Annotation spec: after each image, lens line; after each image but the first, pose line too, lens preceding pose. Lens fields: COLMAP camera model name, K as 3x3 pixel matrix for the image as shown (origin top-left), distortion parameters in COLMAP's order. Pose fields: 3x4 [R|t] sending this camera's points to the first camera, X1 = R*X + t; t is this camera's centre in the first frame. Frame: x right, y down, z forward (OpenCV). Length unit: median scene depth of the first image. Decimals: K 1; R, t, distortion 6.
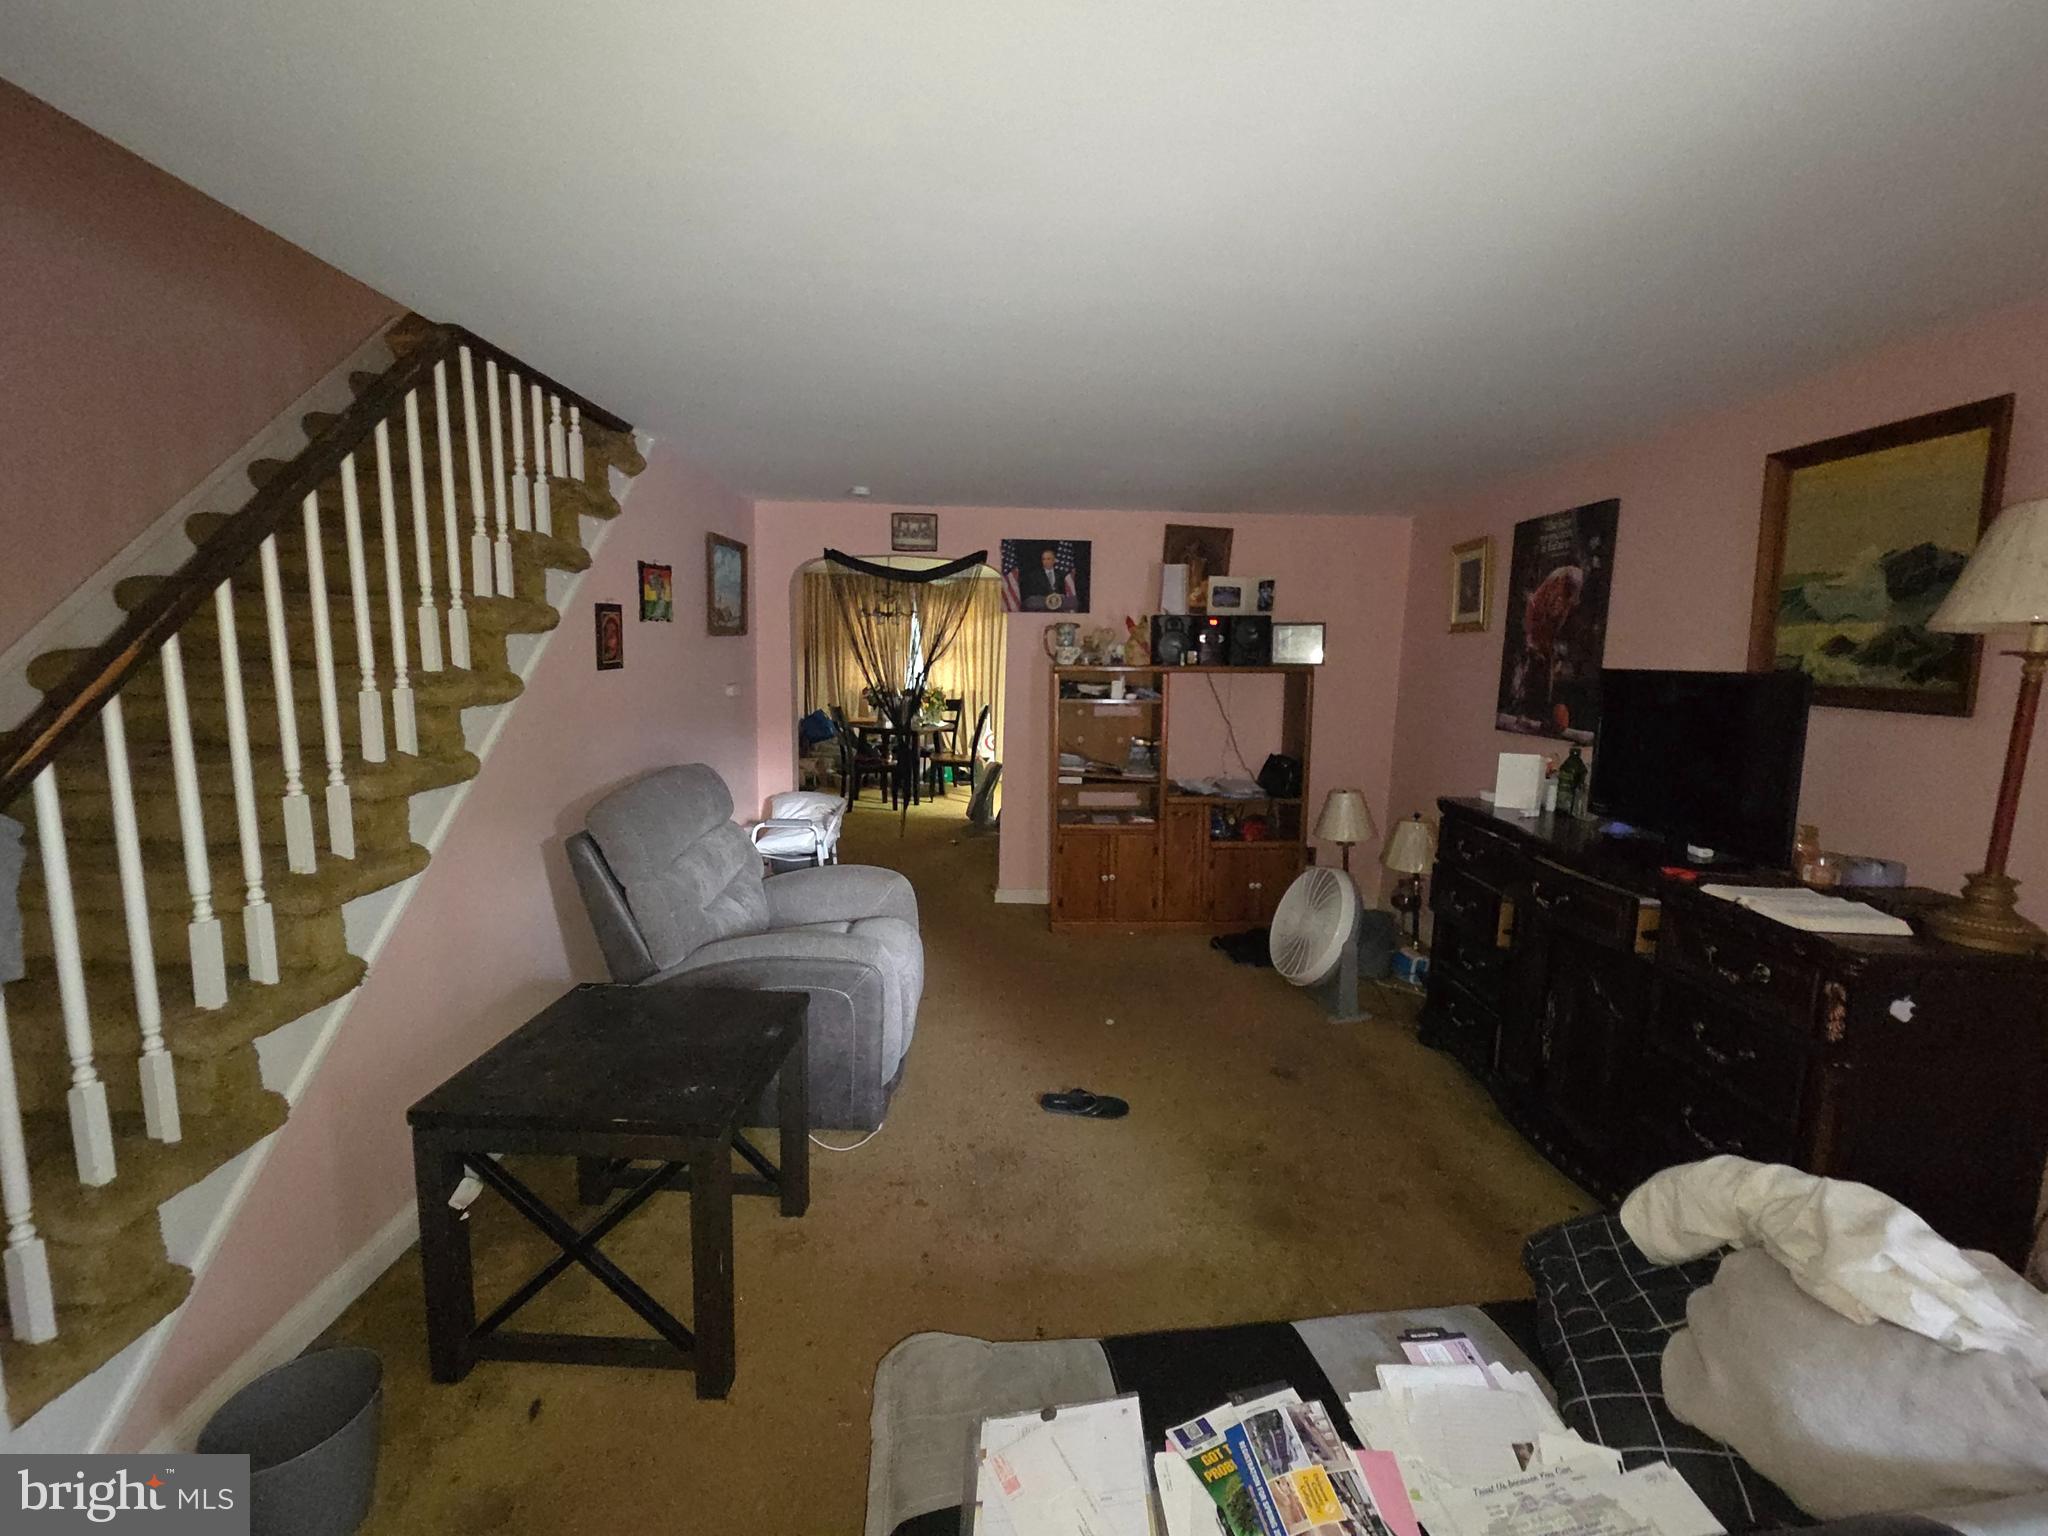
lens RADIAL K [[837.6, 0, 1019.1], [0, 837.6, 762.2], [0, 0, 1]] dist [-0.001448, -0.000028]
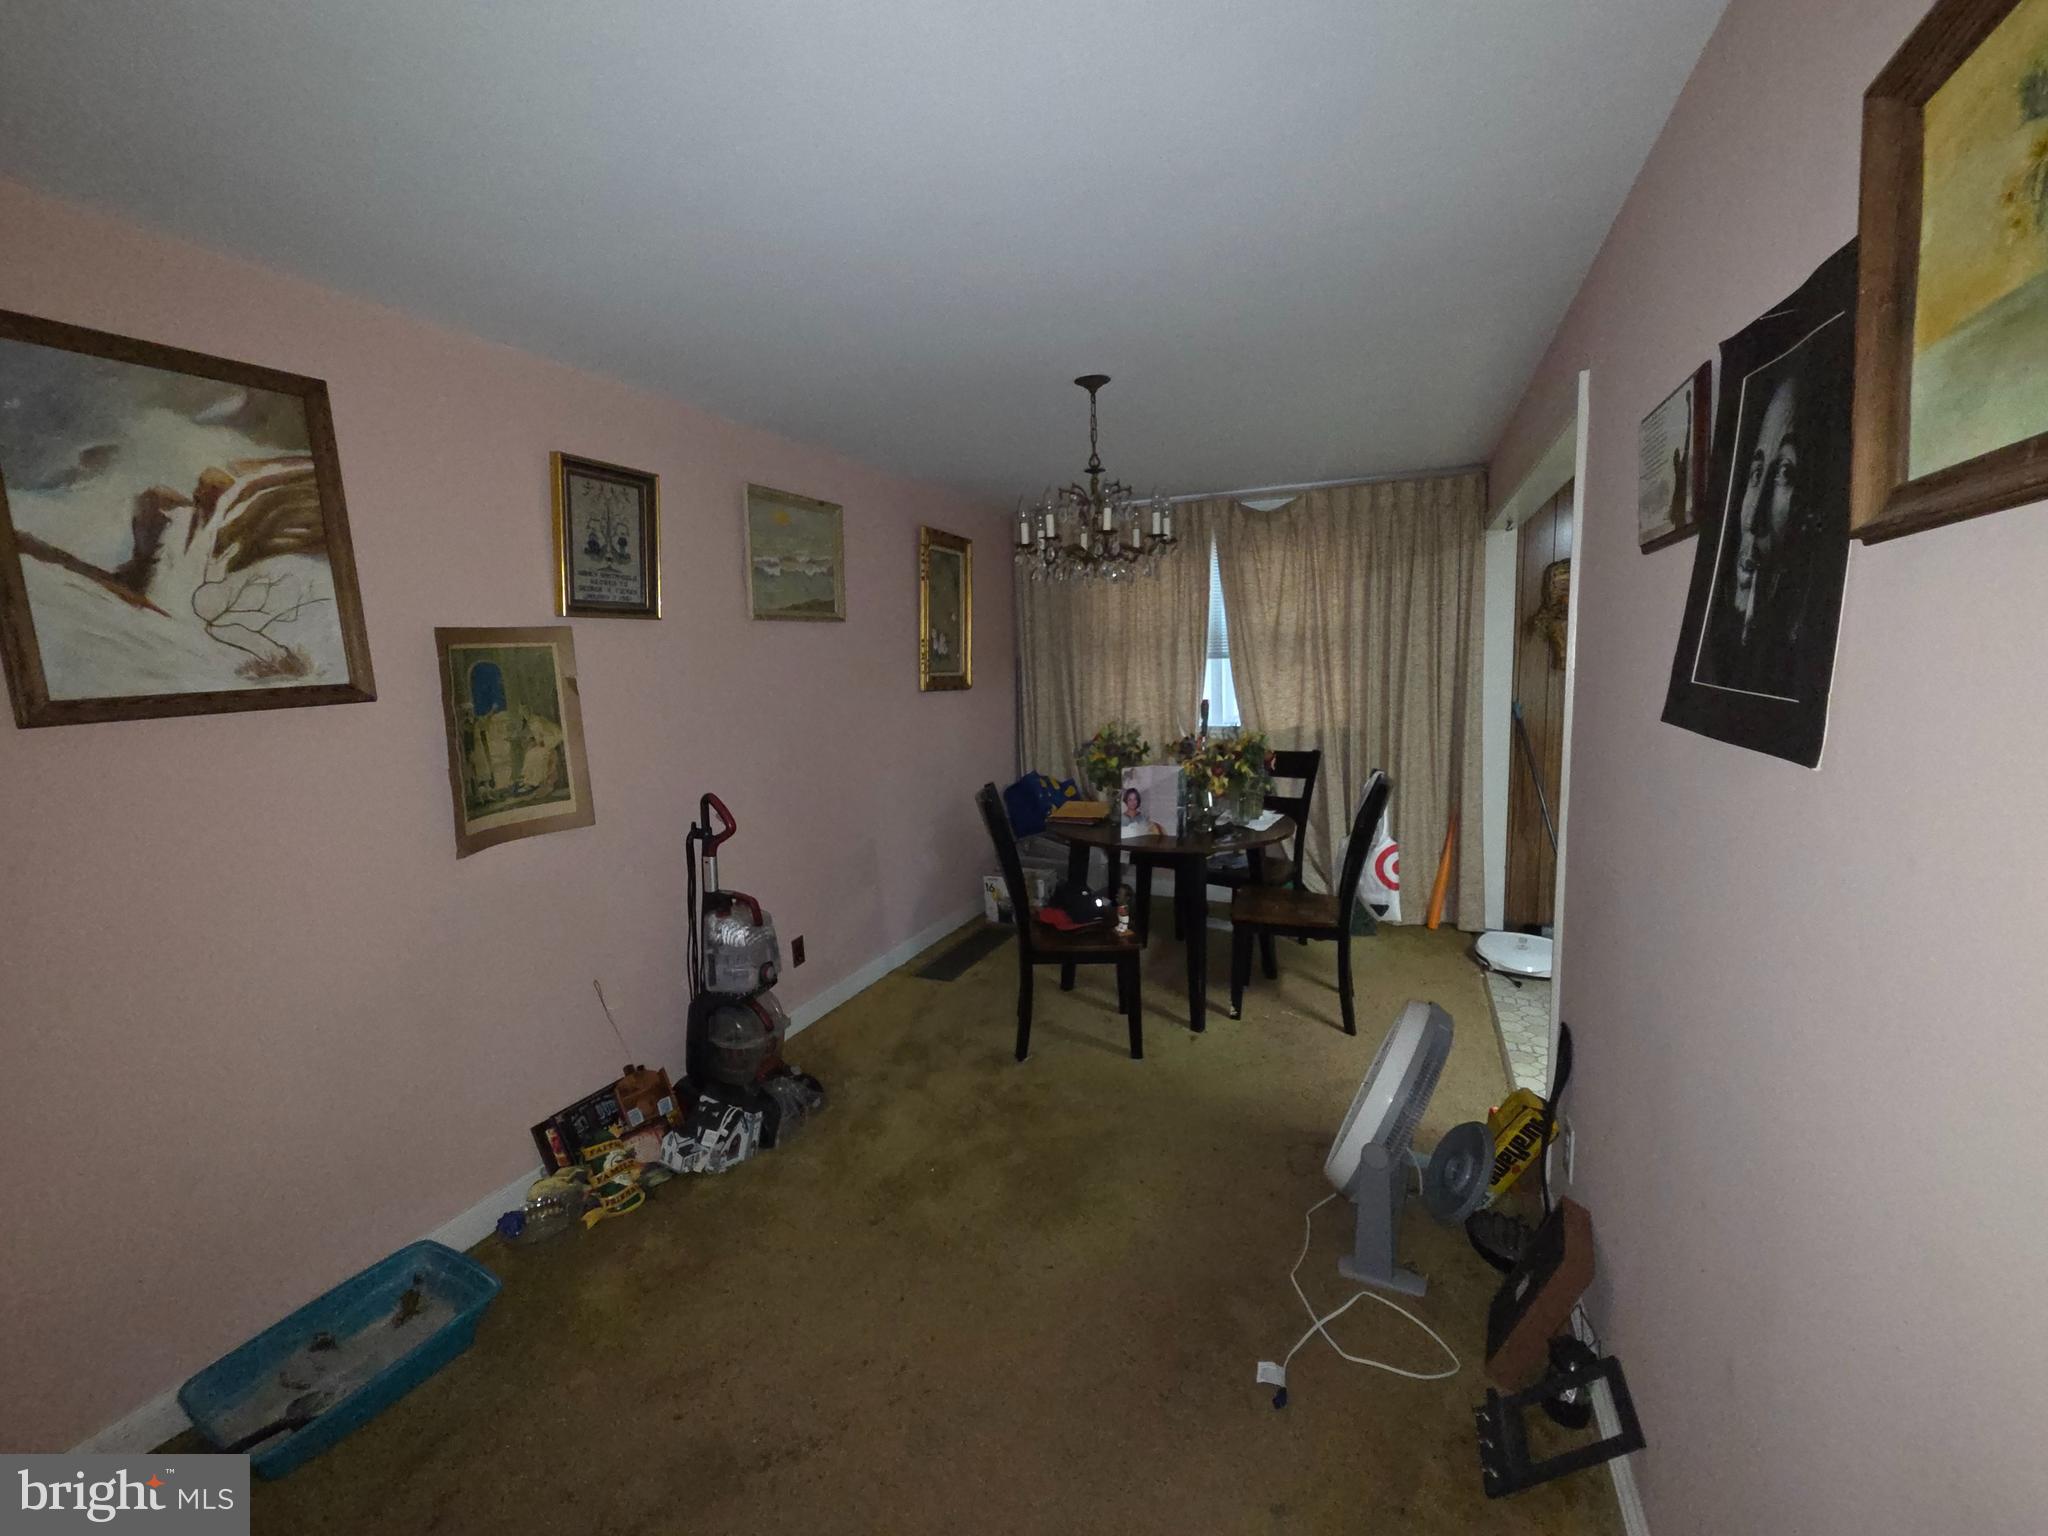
lens RADIAL K [[837.6, 0, 1028.6], [0, 837.6, 756.9], [0, 0, 1]] dist [-0.001448, -0.000028]
pose [[0.924818, 0.022985, -0.379715, -0.042743], [-0.026035, 0.999657, -0.002898, -0.069237], [0.379518, 0.012566, 0.925099, 0.551499]]
